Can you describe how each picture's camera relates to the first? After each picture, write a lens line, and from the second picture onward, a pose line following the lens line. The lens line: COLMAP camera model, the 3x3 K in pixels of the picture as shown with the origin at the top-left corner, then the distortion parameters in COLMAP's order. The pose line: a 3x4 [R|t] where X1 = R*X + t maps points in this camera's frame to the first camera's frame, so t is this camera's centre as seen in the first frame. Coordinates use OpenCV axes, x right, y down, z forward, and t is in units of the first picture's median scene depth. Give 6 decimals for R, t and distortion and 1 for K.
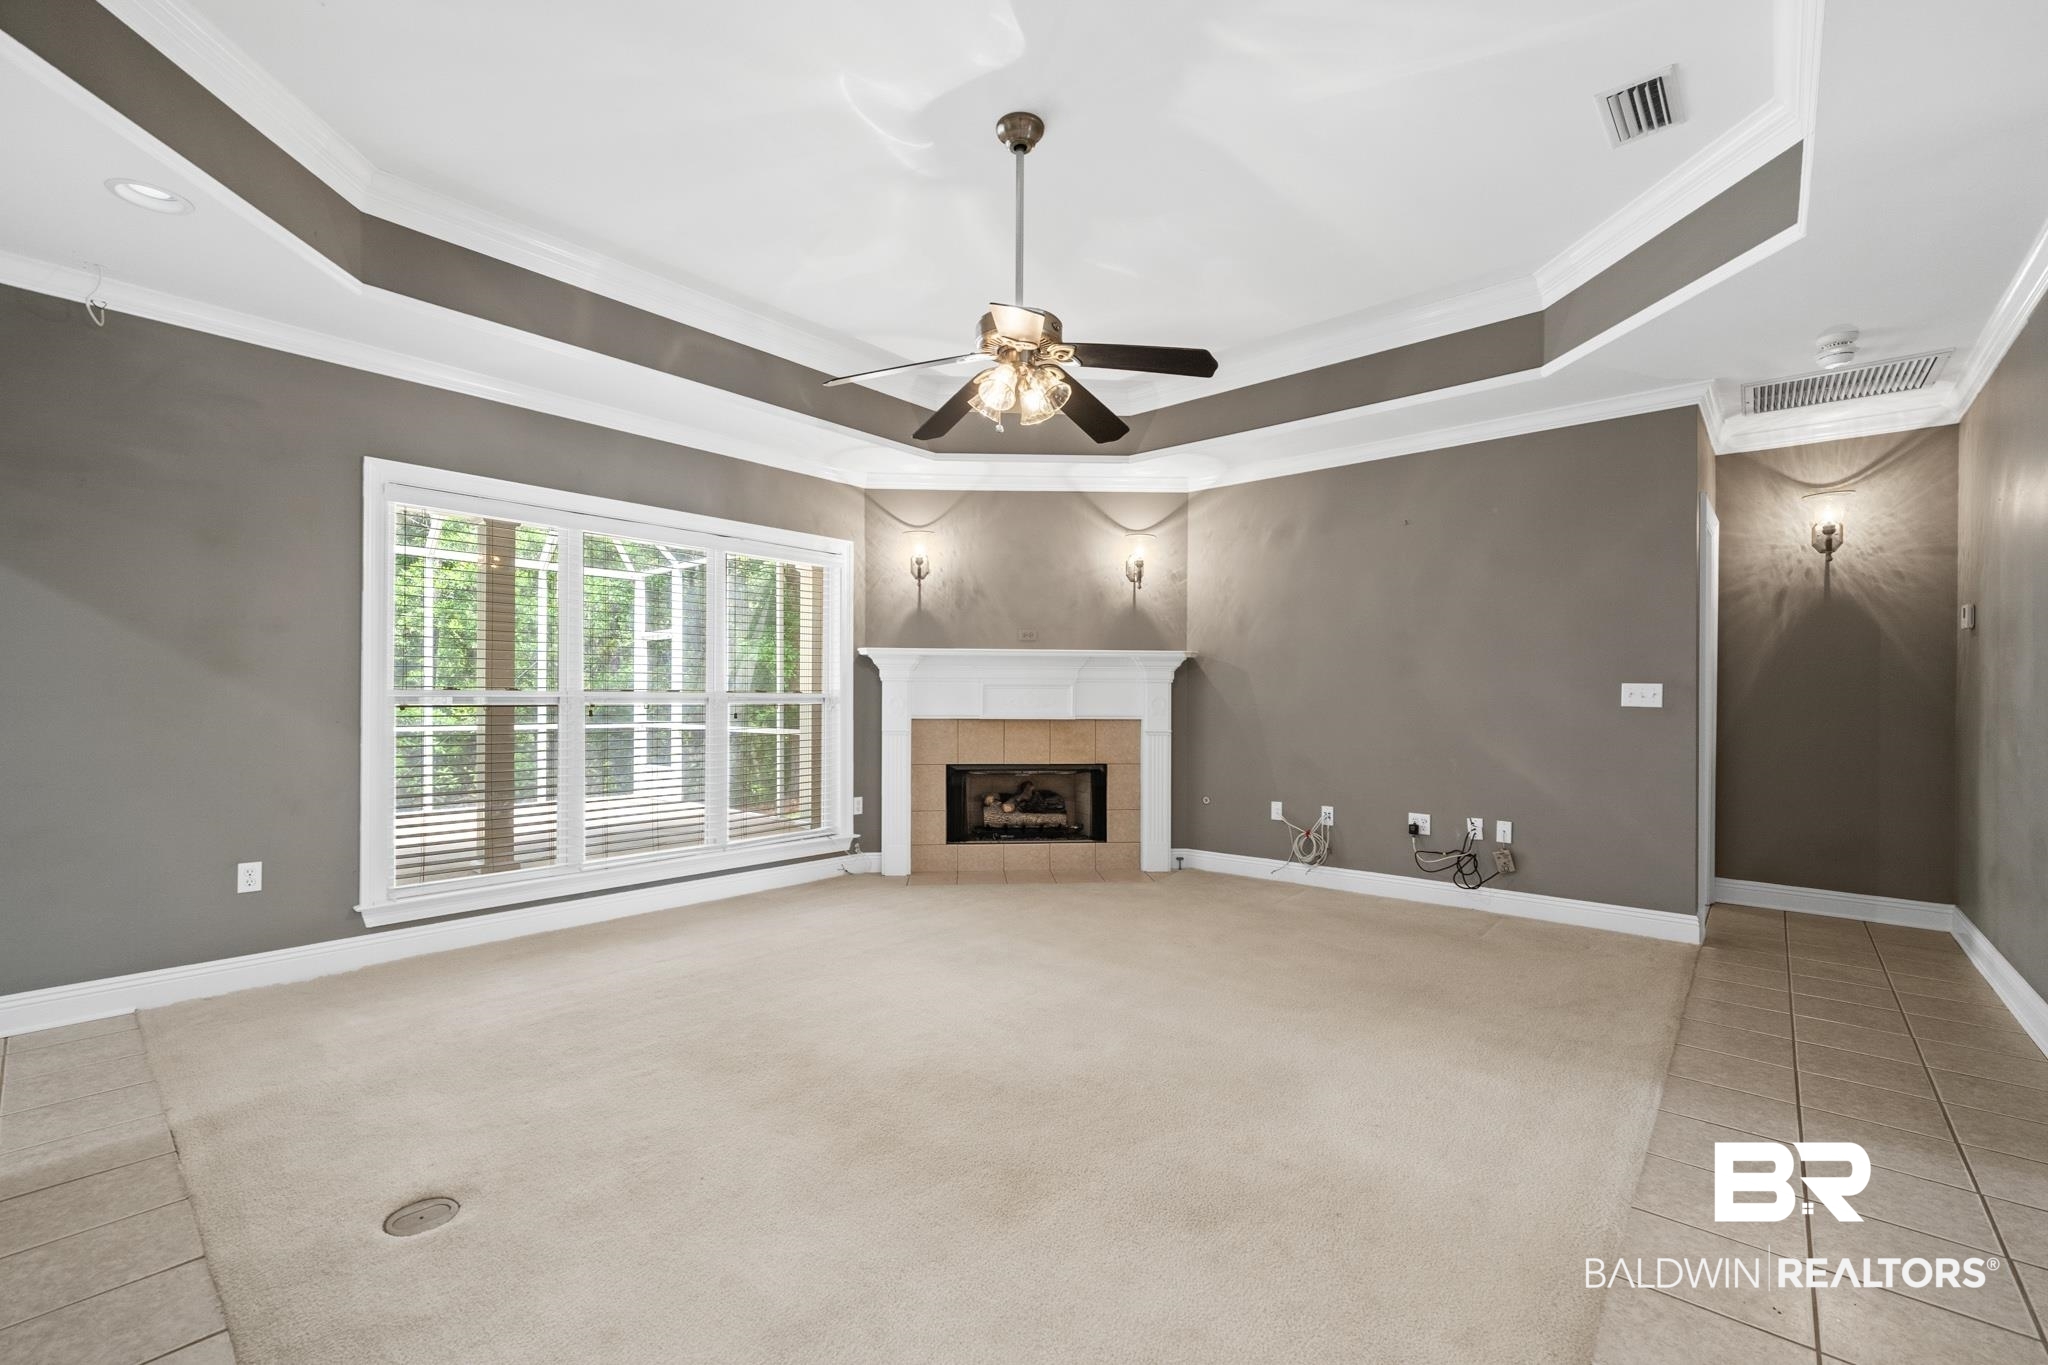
lens RADIAL K [[845.5, 0, 1023.3], [0, 845.5, 710.6], [0, 0, 1]] dist [0.000191, 0.000015]
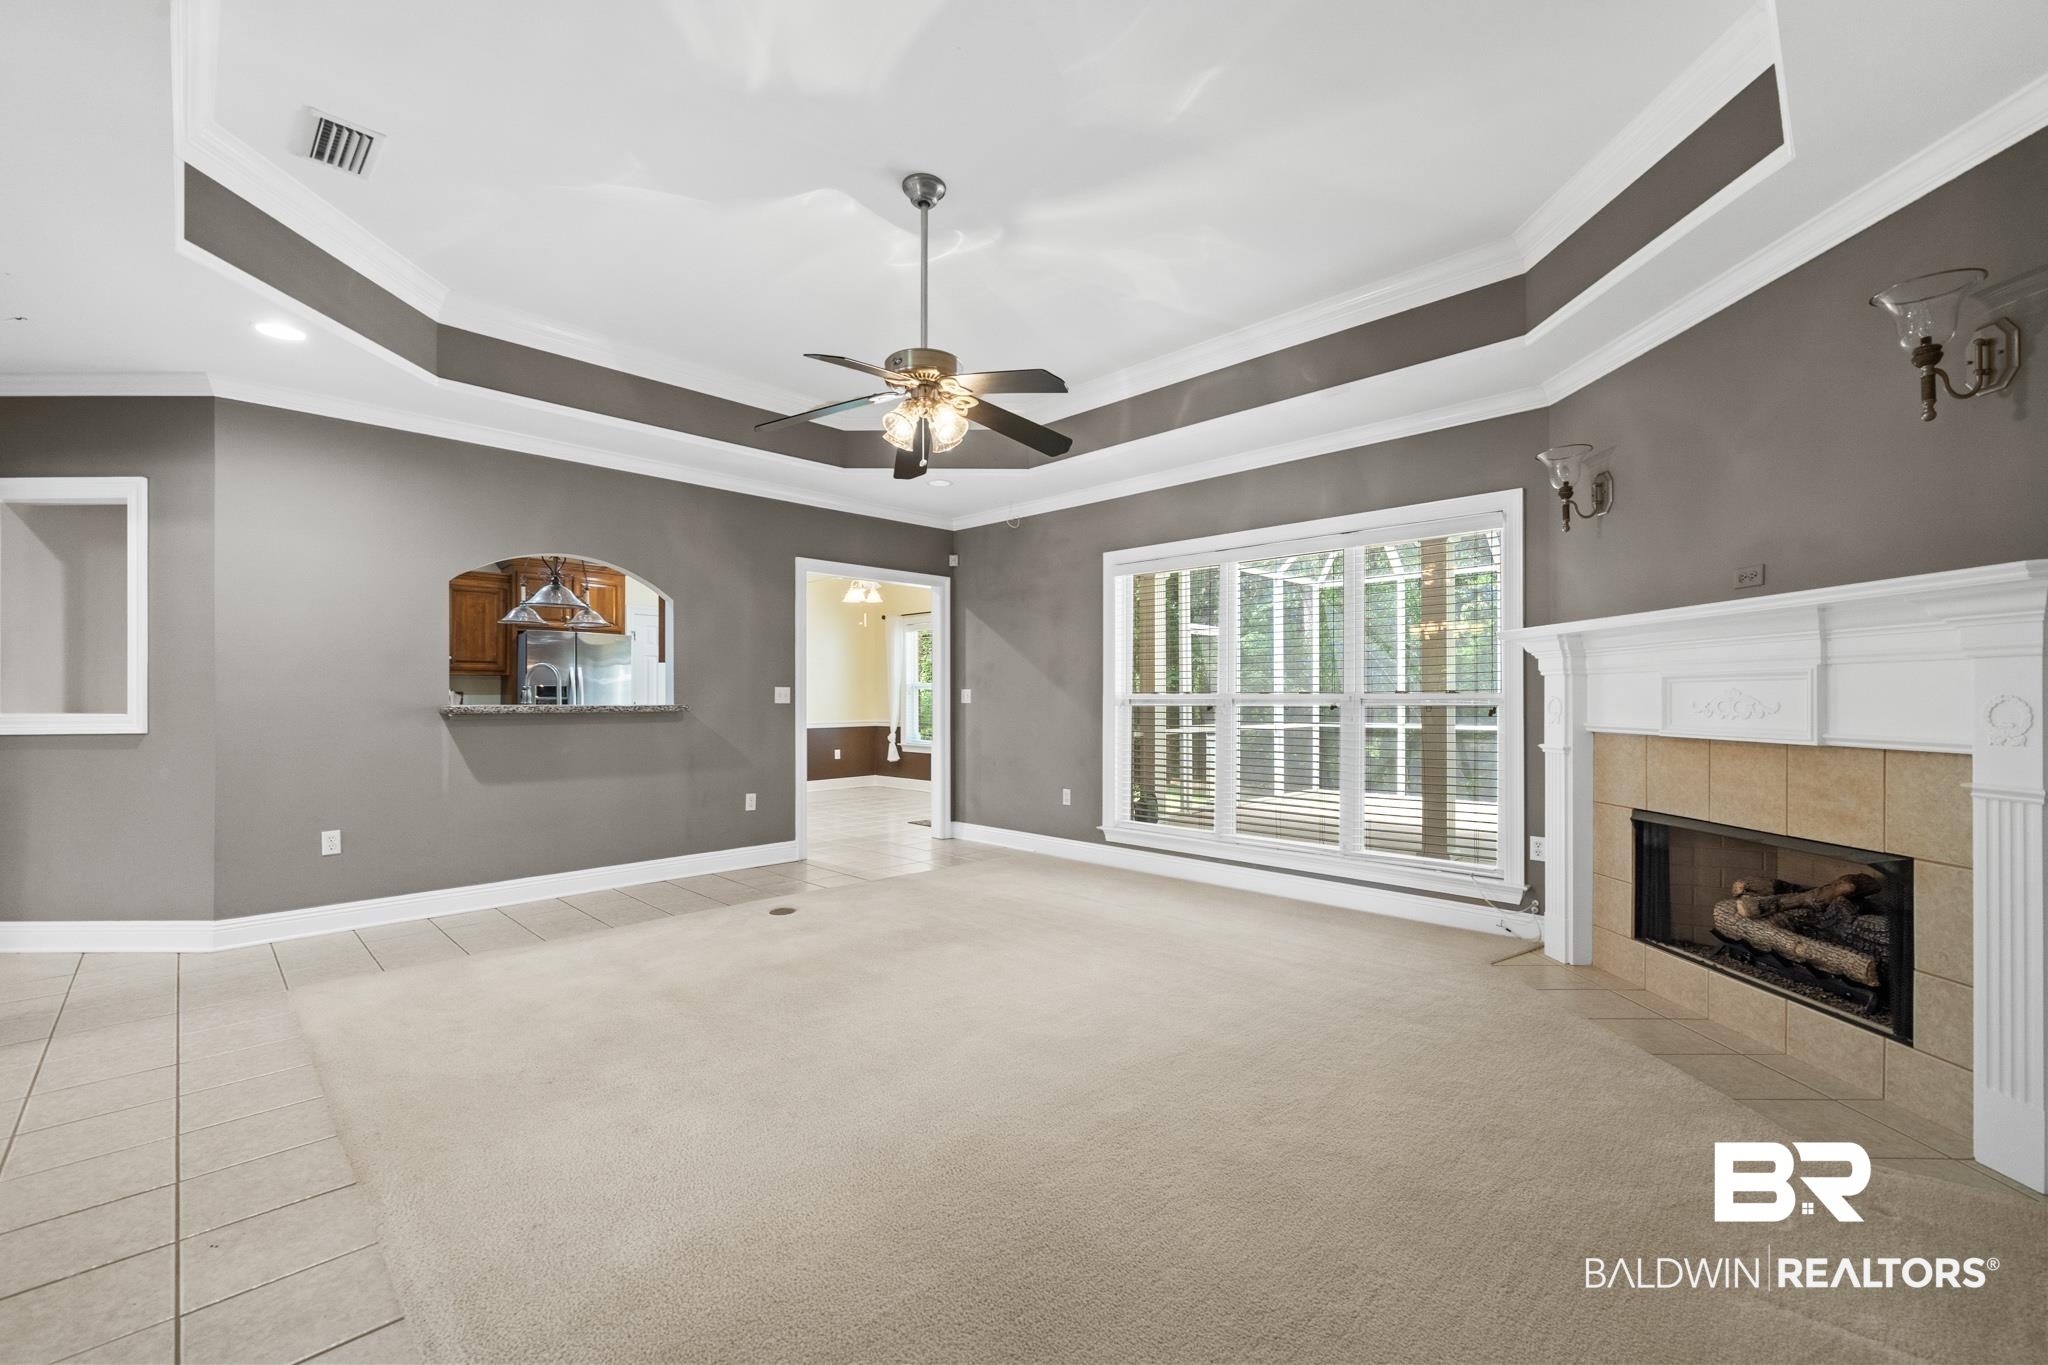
lens RADIAL K [[827.8, 0, 1029.4], [0, 827.8, 692.9], [0, 0, 1]] dist [-0.011681, 0.000316]
pose [[-0.047120, -0.008611, -0.998852, 0.536927], [-0.014667, 0.999861, -0.007928, -0.008529], [0.998782, 0.014277, -0.047239, 0.604219]]
